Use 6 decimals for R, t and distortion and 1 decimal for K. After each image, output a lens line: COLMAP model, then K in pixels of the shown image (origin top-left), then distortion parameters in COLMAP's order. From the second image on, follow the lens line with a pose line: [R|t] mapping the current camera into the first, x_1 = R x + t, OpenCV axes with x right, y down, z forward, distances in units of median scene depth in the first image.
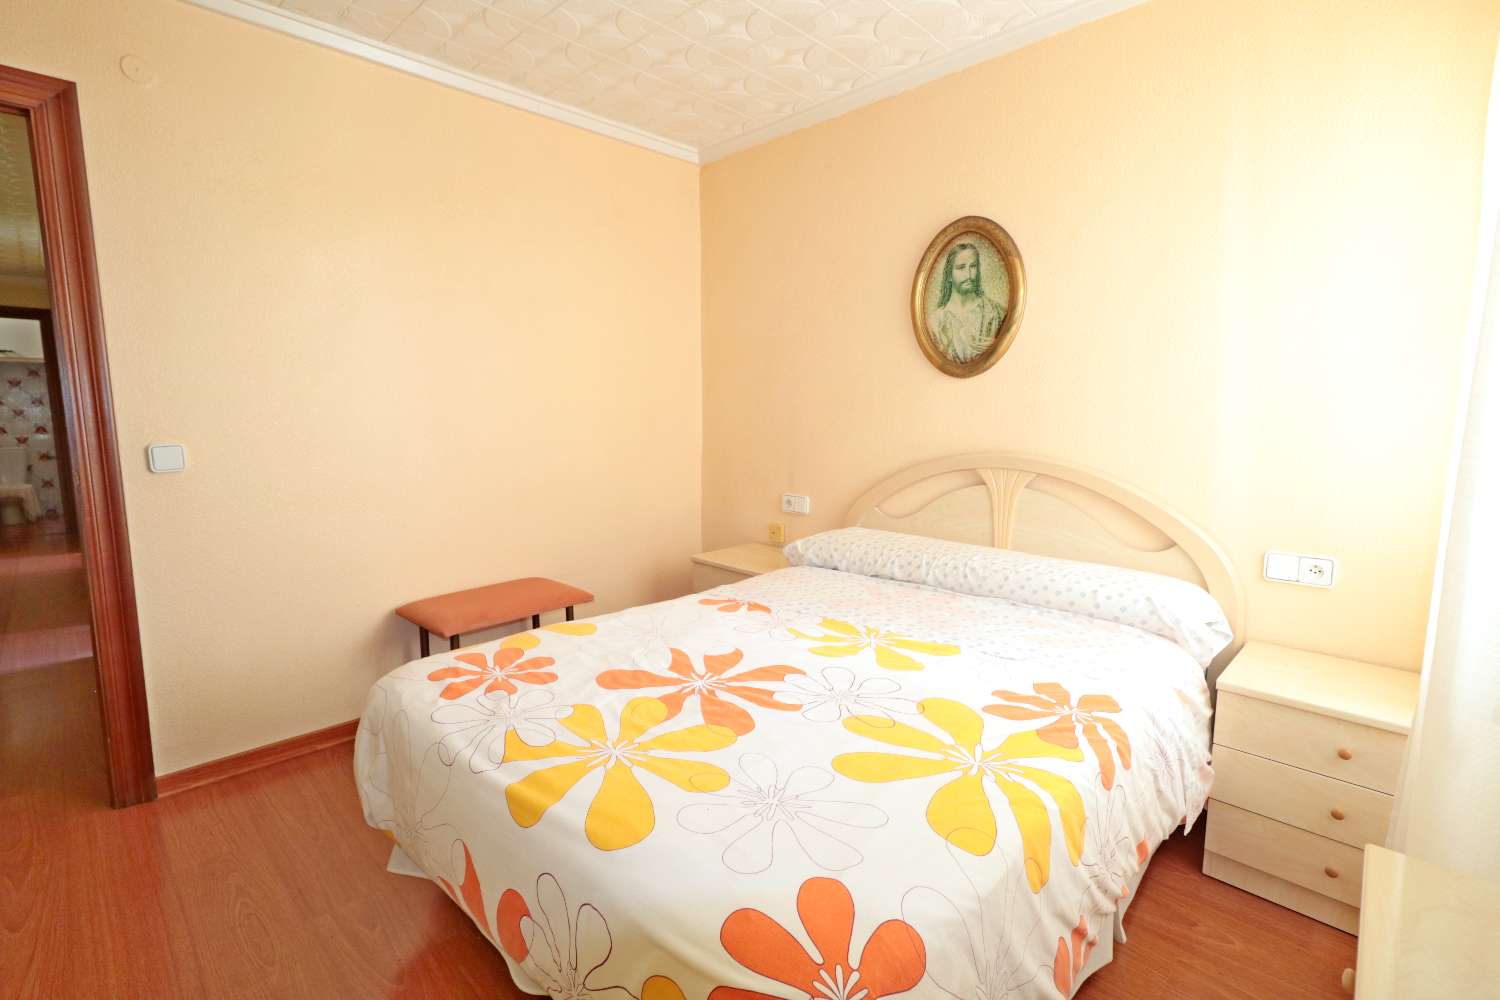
lens RADIAL K [[691.2, 0, 746.8], [0, 691.2, 496.2], [0, 0, 1]] dist [-0.001282, 0.000649]
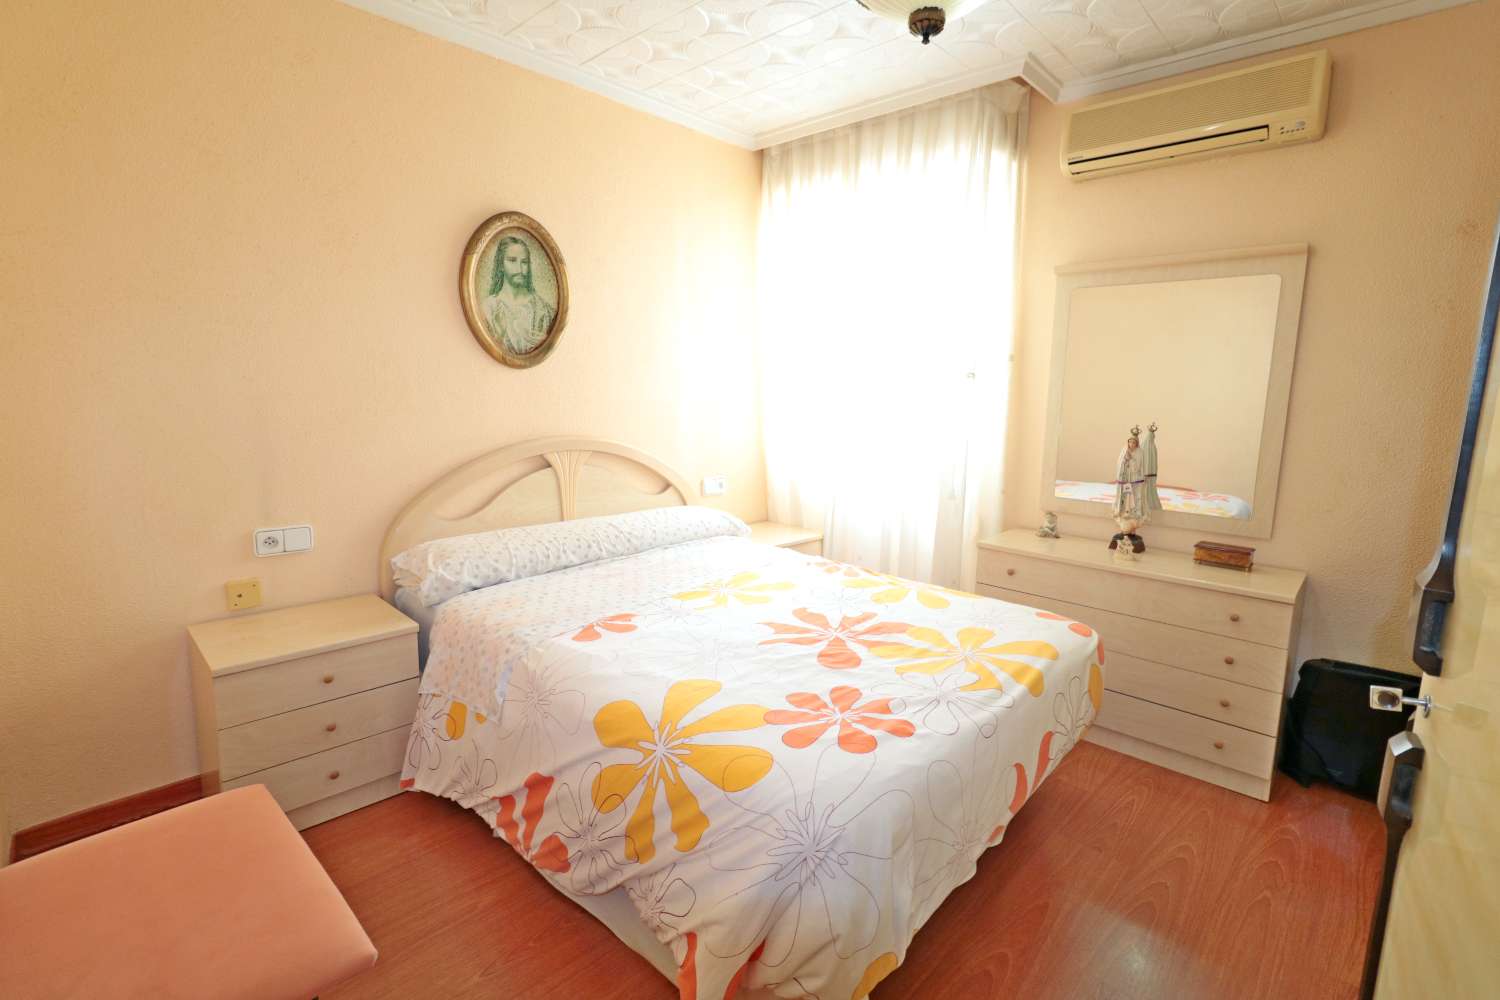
lens RADIAL K [[691.2, 0, 746.5], [0, 691.2, 499.9], [0, 0, 1]] dist [-0.001282, 0.000649]
pose [[0.001048, -0.166814, 0.985988, -0.776203], [0.112040, 0.979800, 0.165648, -0.117191], [-0.993703, 0.110296, 0.019717, 0.693491]]
